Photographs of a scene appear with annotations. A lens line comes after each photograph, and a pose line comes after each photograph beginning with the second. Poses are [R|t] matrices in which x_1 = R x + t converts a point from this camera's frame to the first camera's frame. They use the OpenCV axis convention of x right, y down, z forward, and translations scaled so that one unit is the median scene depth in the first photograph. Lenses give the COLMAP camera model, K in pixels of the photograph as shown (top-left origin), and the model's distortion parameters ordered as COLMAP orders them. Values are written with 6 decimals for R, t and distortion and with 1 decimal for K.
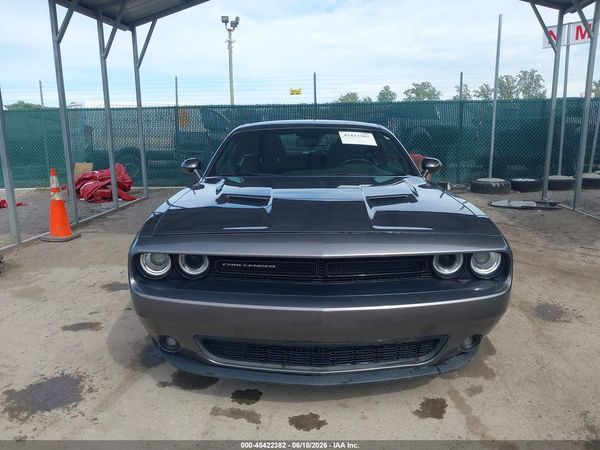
lens RADIAL K [[479.3, 0, 296.3], [0, 479.3, 219.4], [0, 0, 1]] dist [0.005712, -0.008762]
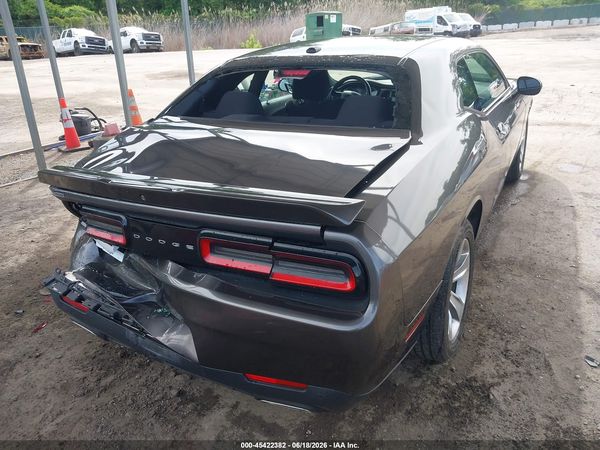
lens RADIAL K [[479.3, 0, 300.6], [0, 479.3, 224.3], [0, 0, 1]] dist [0.005712, -0.008762]
pose [[-0.881028, -0.136235, 0.453023, -0.284697], [0.133844, 0.846721, 0.514927, -0.410202], [-0.453735, 0.514299, -0.727751, 1.987247]]
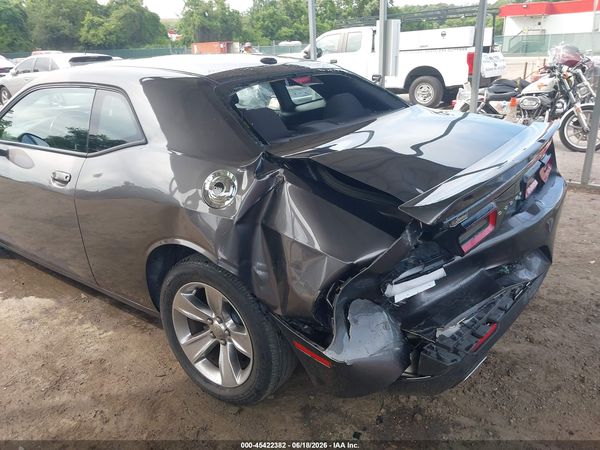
lens RADIAL K [[479.3, 0, 301.7], [0, 479.3, 214.9], [0, 0, 1]] dist [0.005712, -0.008762]
pose [[-0.582945, 0.301961, -0.754317, 0.572915], [-0.100268, 0.894546, 0.435585, -0.372350], [0.806301, 0.329556, -0.491194, 1.801887]]
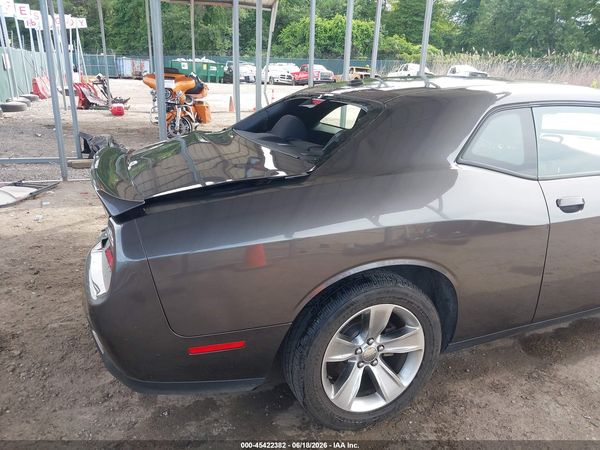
lens RADIAL K [[479.3, 0, 299.8], [0, 479.3, 220.1], [0, 0, 1]] dist [0.005712, -0.008762]
pose [[-0.398326, -0.273622, 0.875481, -0.575926], [0.147928, 0.922812, 0.355719, -0.342538], [-0.905237, 0.271200, -0.327103, 1.708187]]
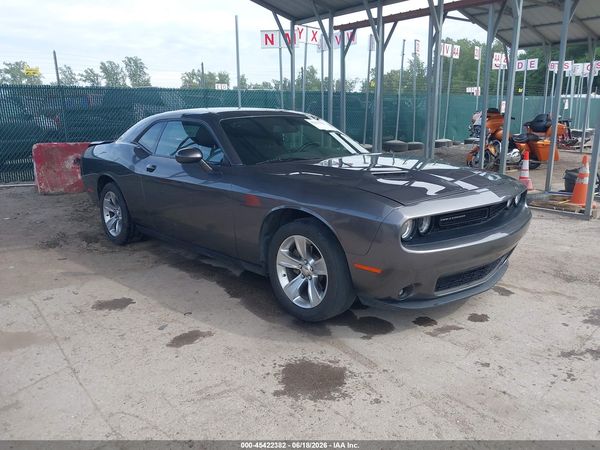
lens RADIAL K [[479.3, 0, 295.8], [0, 479.3, 221.4], [0, 0, 1]] dist [0.005712, -0.008762]
pose [[0.721417, -0.151007, 0.675836, -0.744771], [0.128421, 0.988180, 0.083714, -0.036909], [-0.680490, 0.026399, 0.732282, 0.164442]]
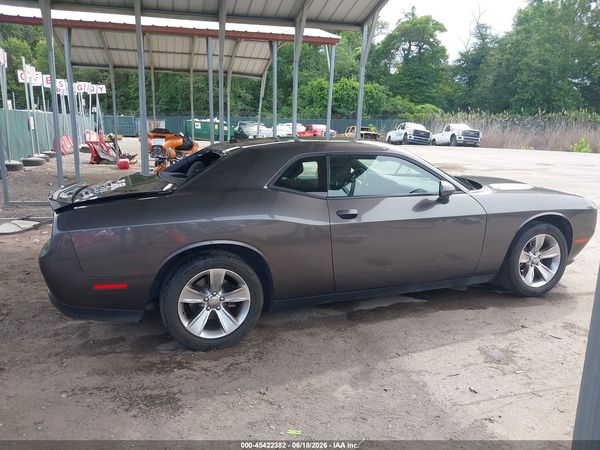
lens RADIAL K [[479.3, 0, 302.8], [0, 479.3, 219.3], [0, 0, 1]] dist [0.005712, -0.008762]
pose [[-0.371726, -0.170661, 0.912521, -1.003646], [0.153939, 0.958017, 0.241879, -0.333808], [-0.915490, 0.230385, -0.329848, 1.610647]]
